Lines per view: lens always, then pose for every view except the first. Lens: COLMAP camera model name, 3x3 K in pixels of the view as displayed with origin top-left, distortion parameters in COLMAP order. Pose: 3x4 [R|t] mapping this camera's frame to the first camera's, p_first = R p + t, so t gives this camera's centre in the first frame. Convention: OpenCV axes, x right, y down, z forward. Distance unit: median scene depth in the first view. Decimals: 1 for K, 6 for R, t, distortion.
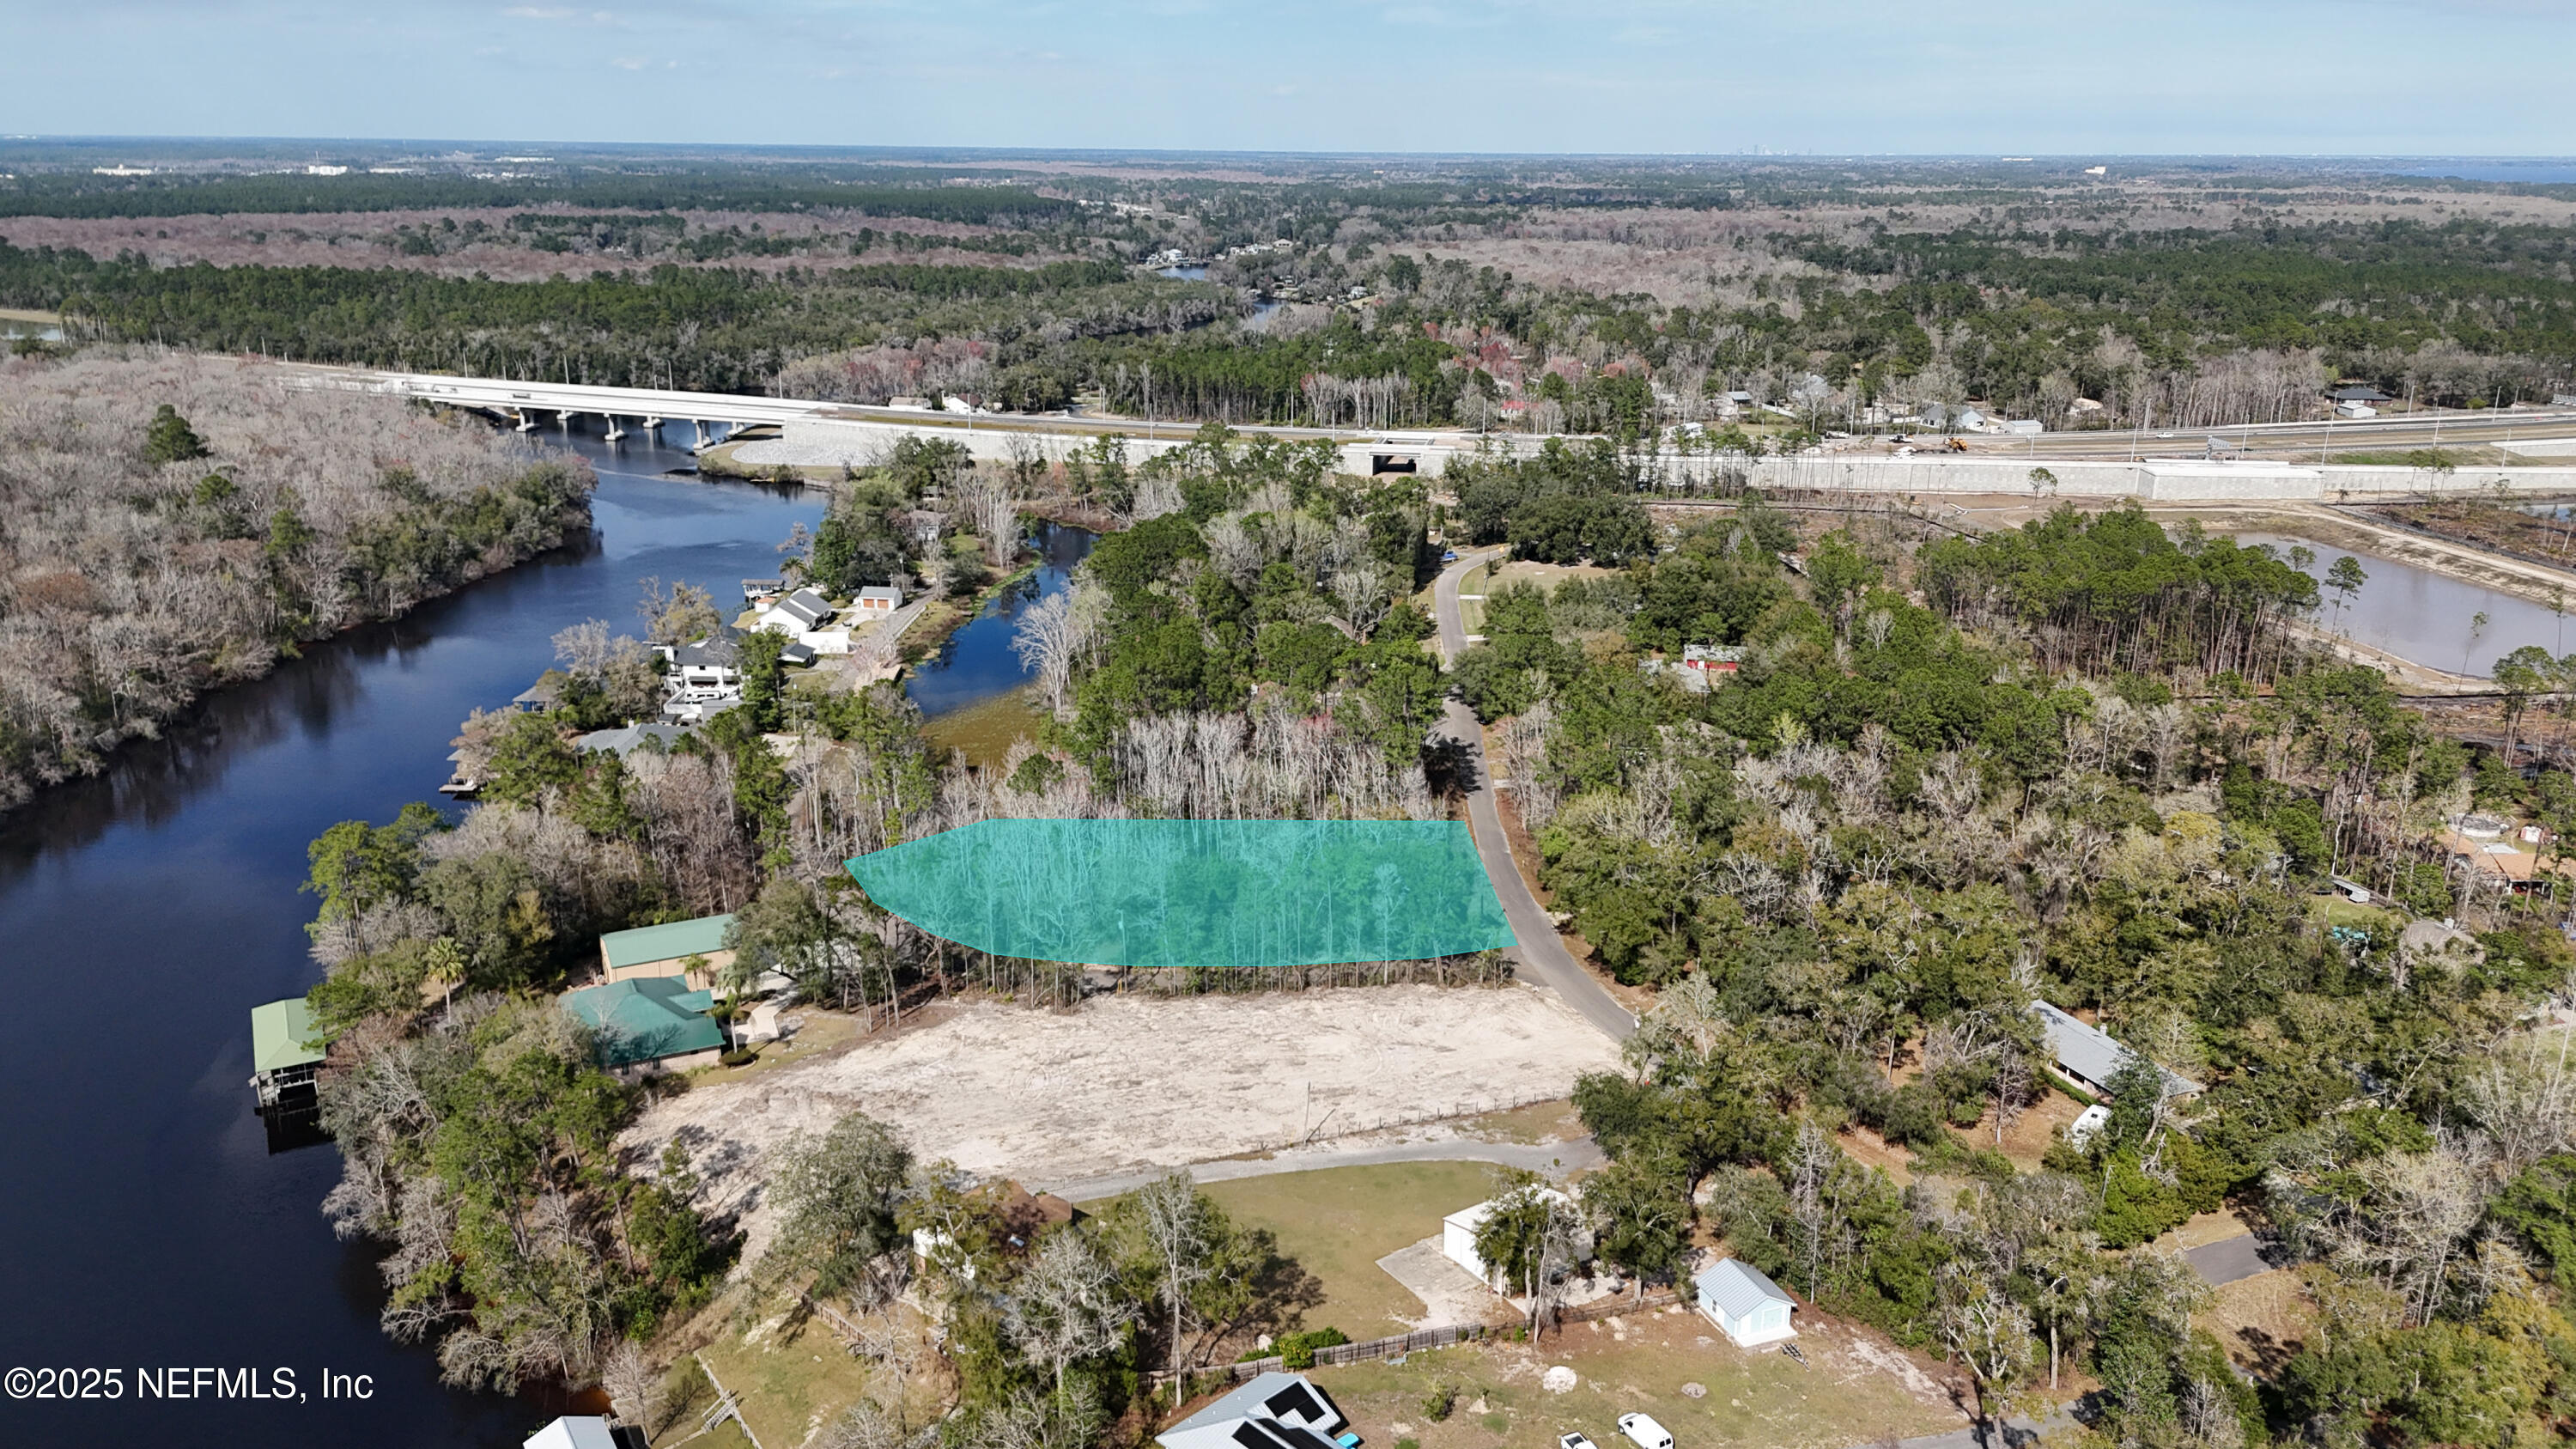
lens RADIAL K [[1881.1, 0, 1293.1], [0, 1881.1, 717.9], [0, 0, 1]] dist [0.062841, -0.060961]
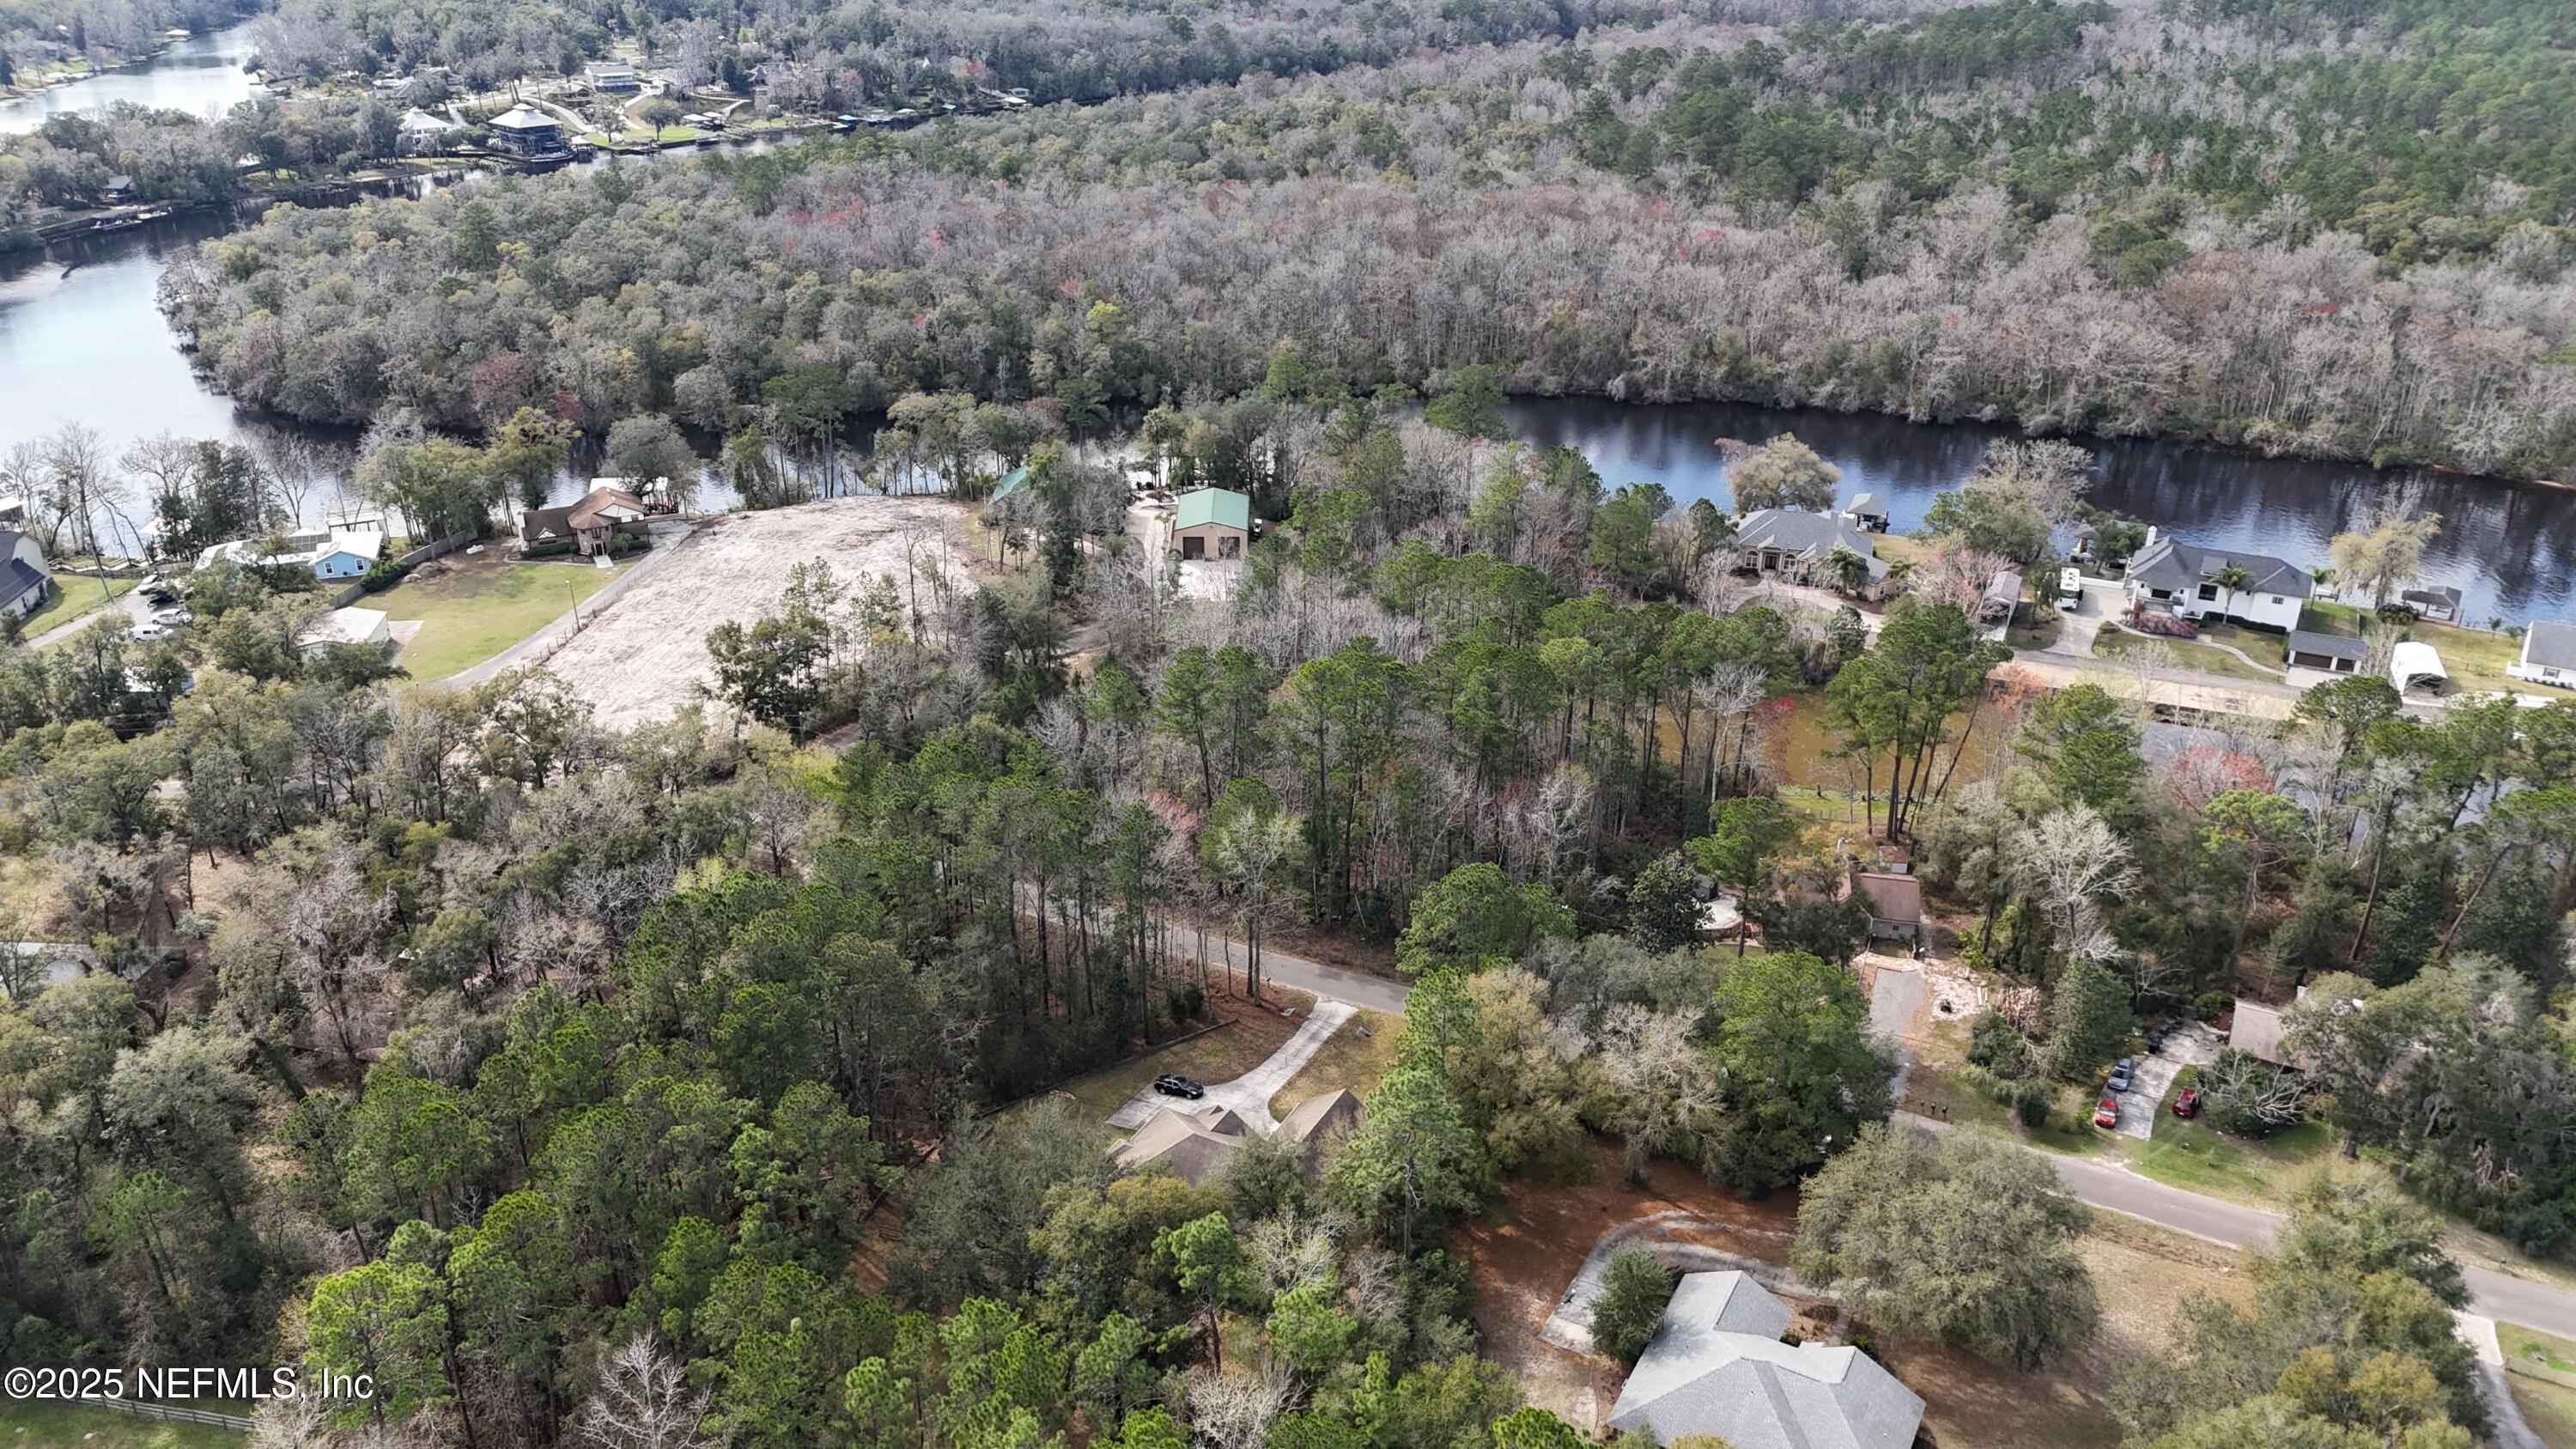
lens RADIAL K [[1884.1, 0, 1286.1], [0, 1884.1, 730.4], [0, 0, 1]] dist [0.057252, -0.049290]
pose [[-0.441372, 0.374970, -0.815223, 0.462434], [-0.260863, 0.815647, 0.516401, -0.271352], [0.858569, 0.440587, -0.262188, 0.943392]]
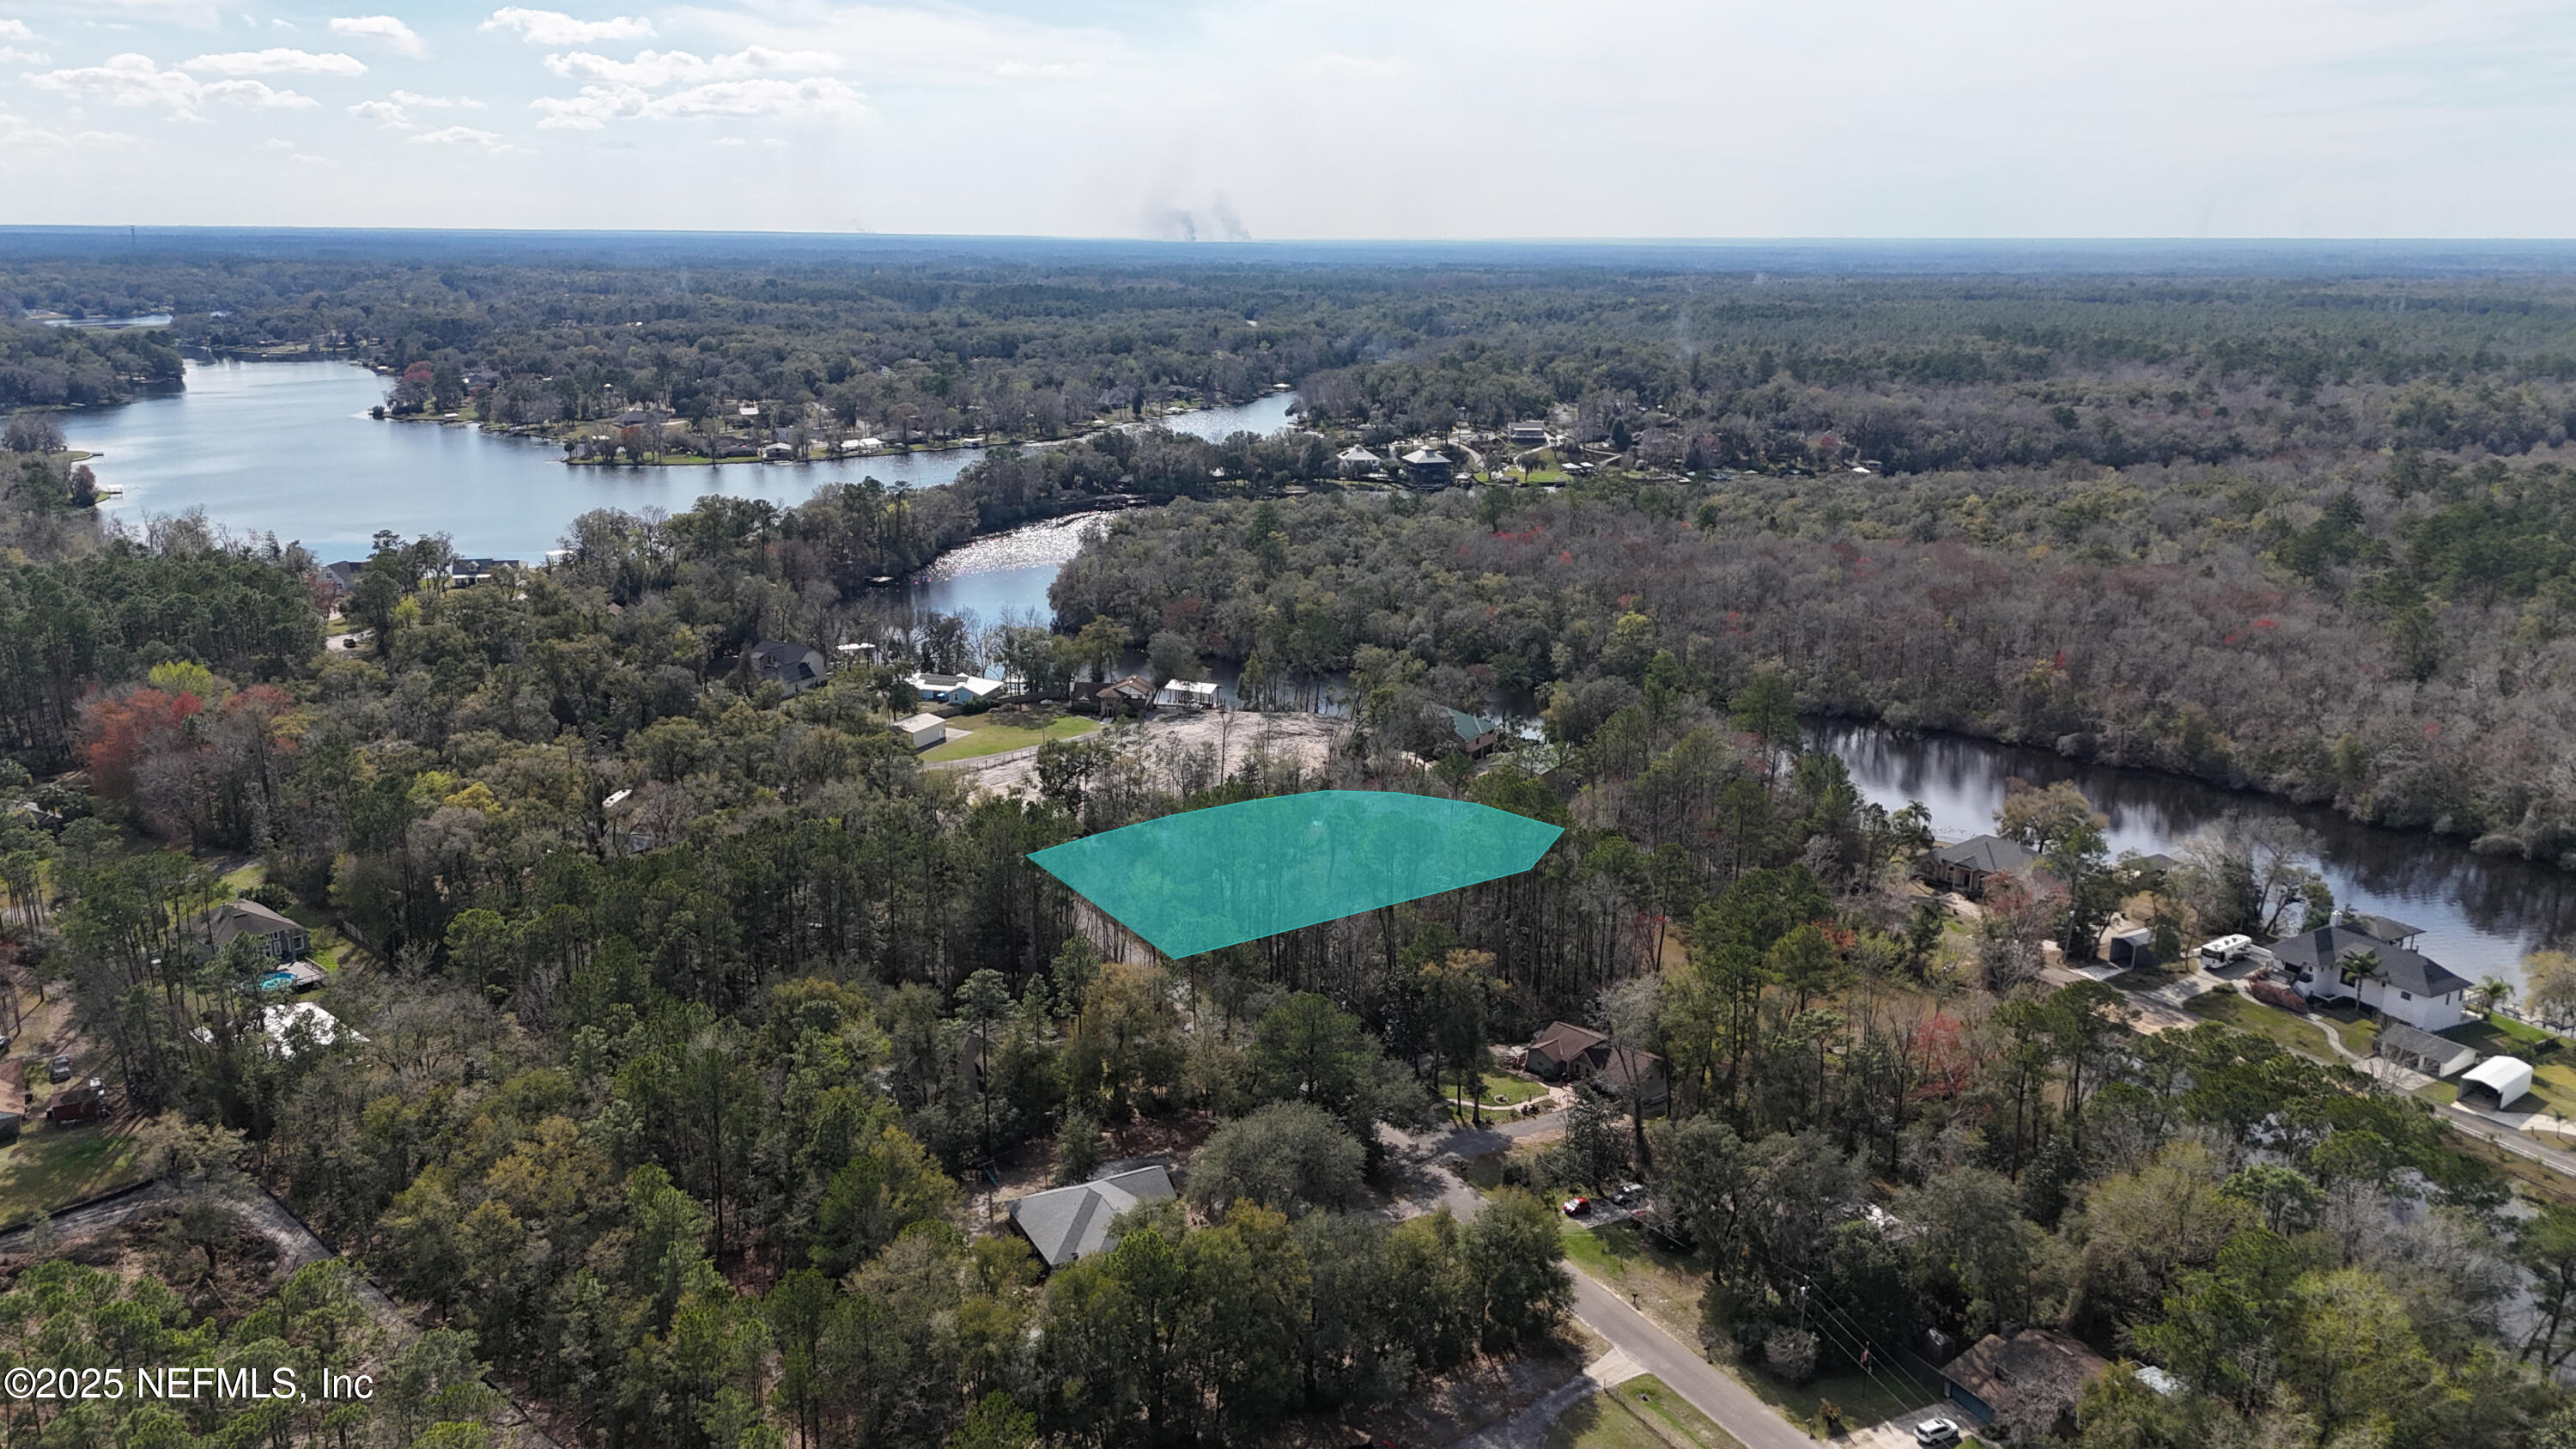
lens RADIAL K [[1881.1, 0, 1275.4], [0, 1881.1, 725.1], [0, 0, 1]] dist [0.062841, -0.060961]
pose [[-0.864380, 0.113066, -0.489962, 0.389984], [-0.157131, 0.864861, 0.476787, -0.394541], [0.477657, 0.489114, -0.729803, 1.318577]]
